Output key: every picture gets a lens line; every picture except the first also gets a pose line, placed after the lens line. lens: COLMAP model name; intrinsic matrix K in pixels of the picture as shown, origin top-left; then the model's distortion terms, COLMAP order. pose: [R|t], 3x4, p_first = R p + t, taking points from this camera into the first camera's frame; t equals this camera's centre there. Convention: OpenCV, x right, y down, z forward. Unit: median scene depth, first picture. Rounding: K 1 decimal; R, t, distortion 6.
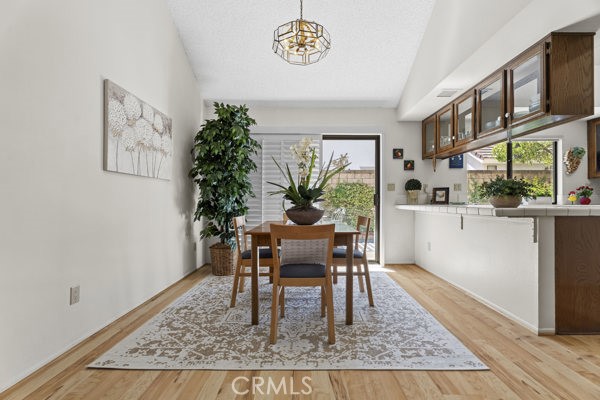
lens RADIAL K [[268.2, 0, 305.6], [0, 268.2, 200.7], [0, 0, 1]] dist [0.003040, -0.001181]
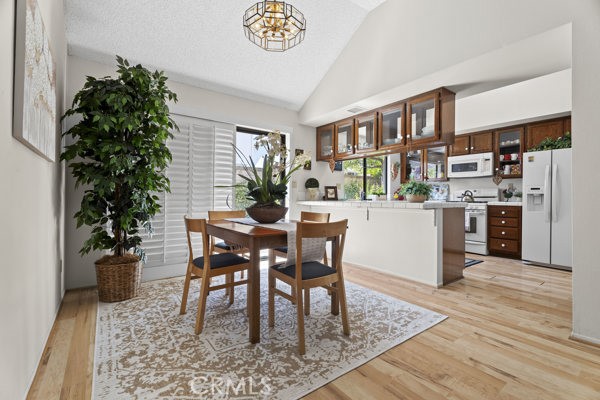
lens RADIAL K [[268.2, 0, 299.0], [0, 268.2, 196.8], [0, 0, 1]] dist [0.003040, -0.001181]
pose [[0.806931, 0.005962, 0.590616, -0.469174], [-0.006065, 0.999980, -0.001809, 0.000571], [-0.590615, -0.002122, 0.806951, 0.190437]]
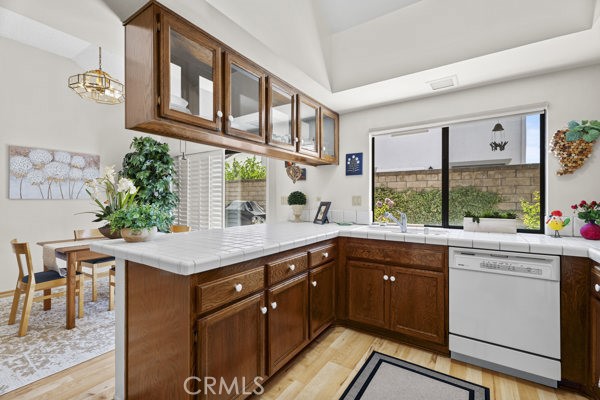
lens RADIAL K [[268.2, 0, 300.6], [0, 268.2, 200.0], [0, 0, 1]] dist [0.003040, -0.001181]
pose [[0.829418, 0.001230, -0.558627, 1.333824], [-0.000847, 0.999999, 0.000944, -0.084089], [0.558628, -0.000310, 0.829418, 0.477060]]
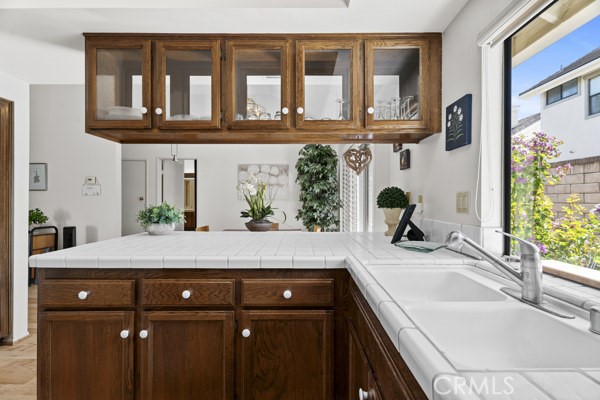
lens RADIAL K [[268.2, 0, 301.6], [0, 268.2, 201.7], [0, 0, 1]] dist [0.003040, -0.001181]
pose [[-0.010024, 0.007309, -0.999923, 1.423756], [0.001229, 0.999973, 0.007297, -0.085674], [0.999949, -0.001156, -0.010033, 1.256755]]
